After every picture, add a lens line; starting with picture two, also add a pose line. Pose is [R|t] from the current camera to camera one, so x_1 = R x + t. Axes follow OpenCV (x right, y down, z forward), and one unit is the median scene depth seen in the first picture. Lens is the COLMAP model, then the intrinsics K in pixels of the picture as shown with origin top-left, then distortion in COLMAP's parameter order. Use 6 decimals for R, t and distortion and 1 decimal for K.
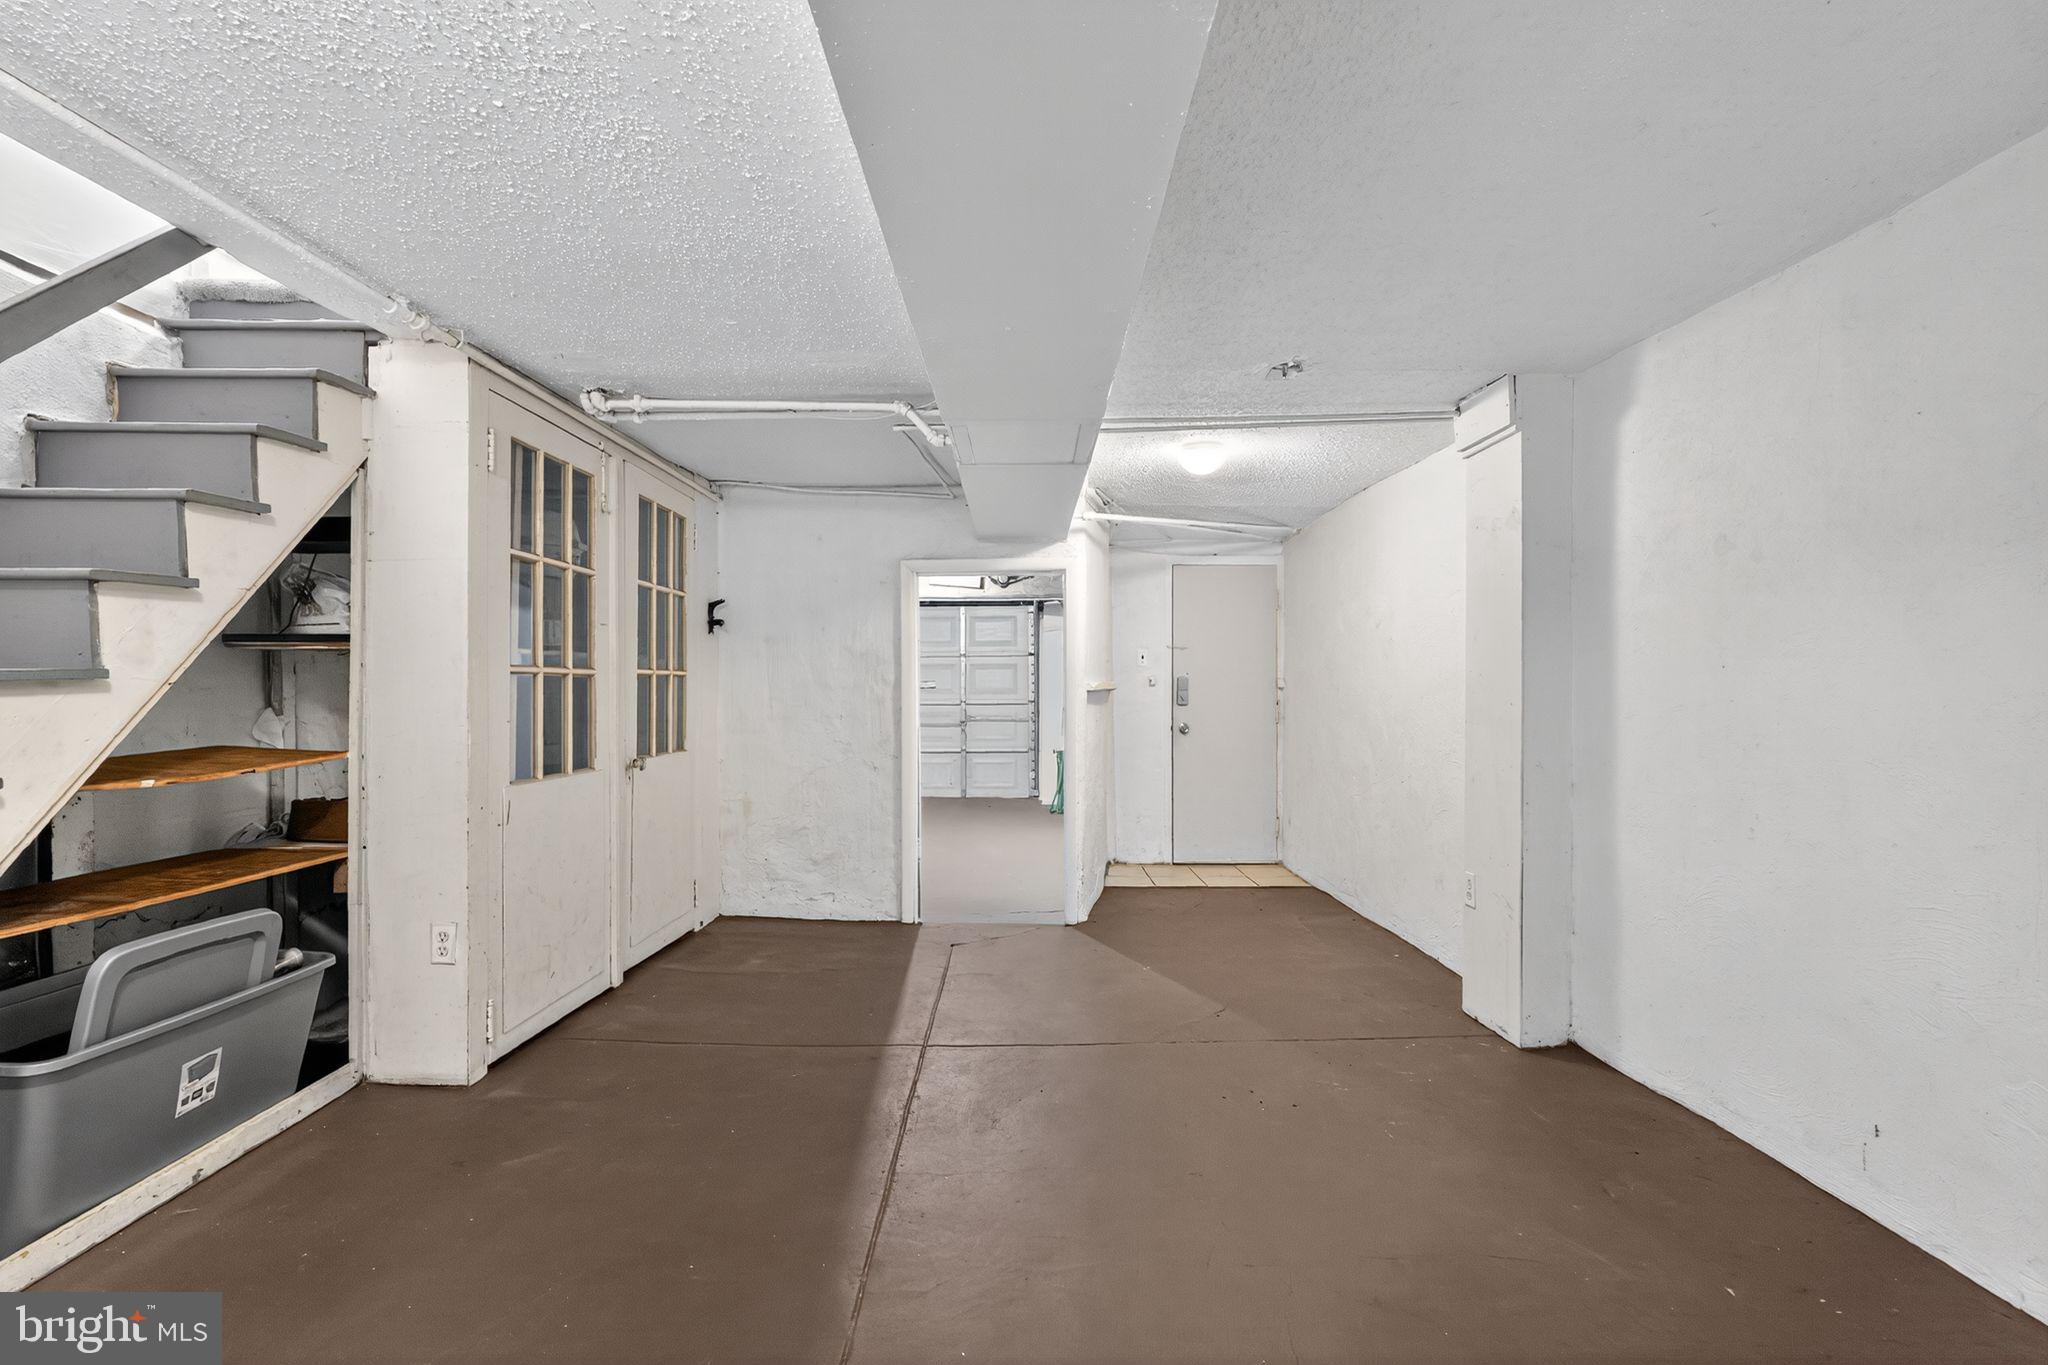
lens RADIAL K [[918.8, 0, 1021.2], [0, 918.8, 679.8], [0, 0, 1]] dist [-0.001794, -0.000045]
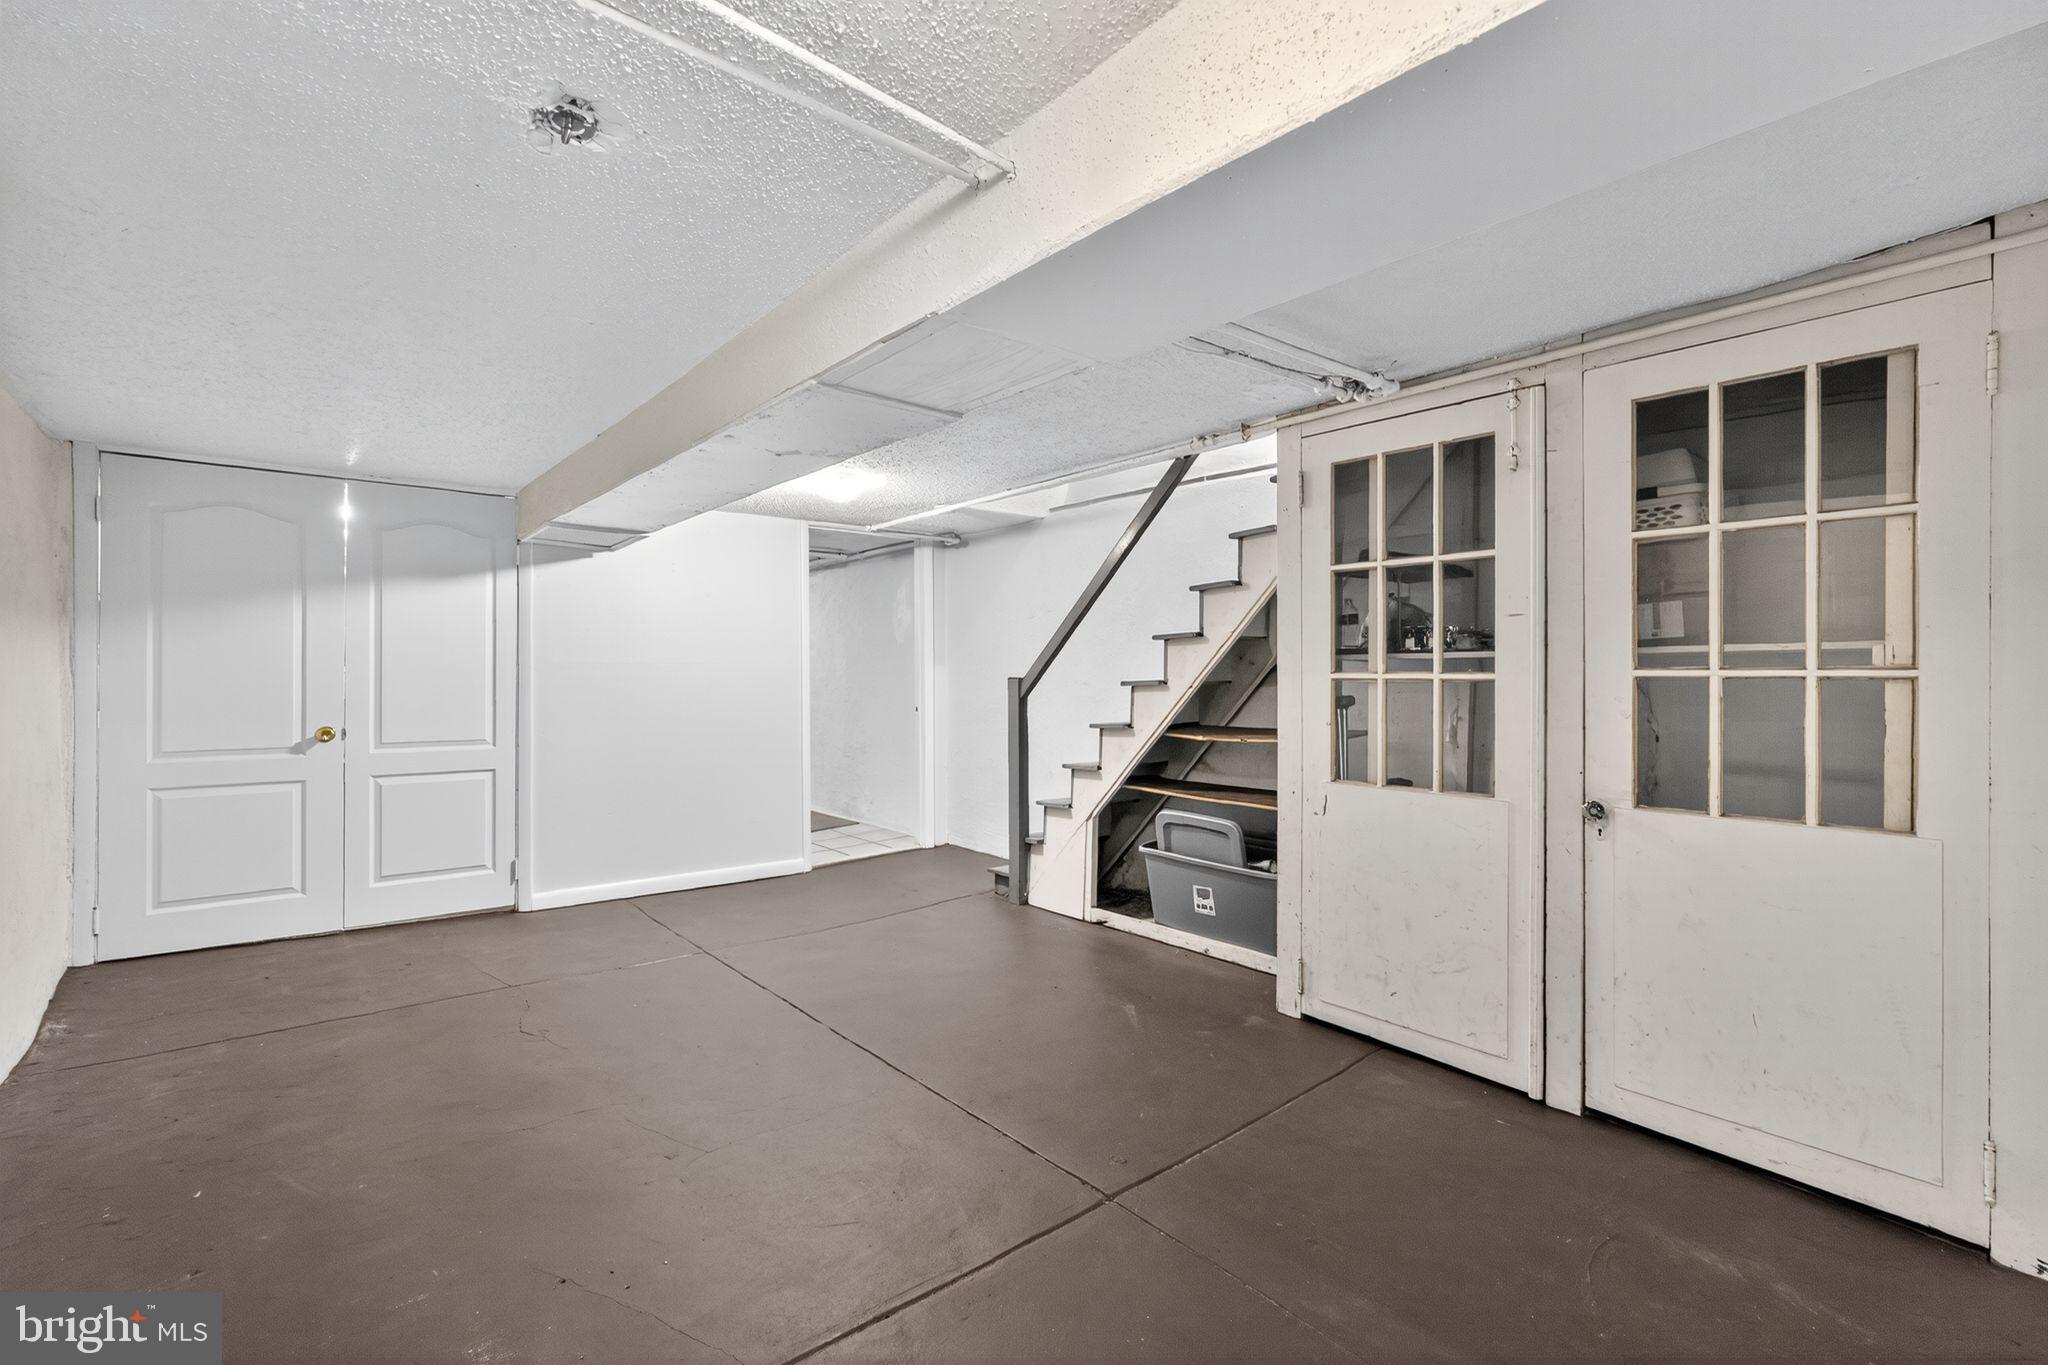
lens RADIAL K [[918.8, 0, 1021.2], [0, 918.8, 679.8], [0, 0, 1]] dist [-0.001794, -0.000045]
pose [[-0.760678, -0.004893, -0.649110, 0.562053], [-0.002853, 0.999987, -0.004196, -0.001419], [0.649123, -0.001340, -0.760683, 2.041141]]
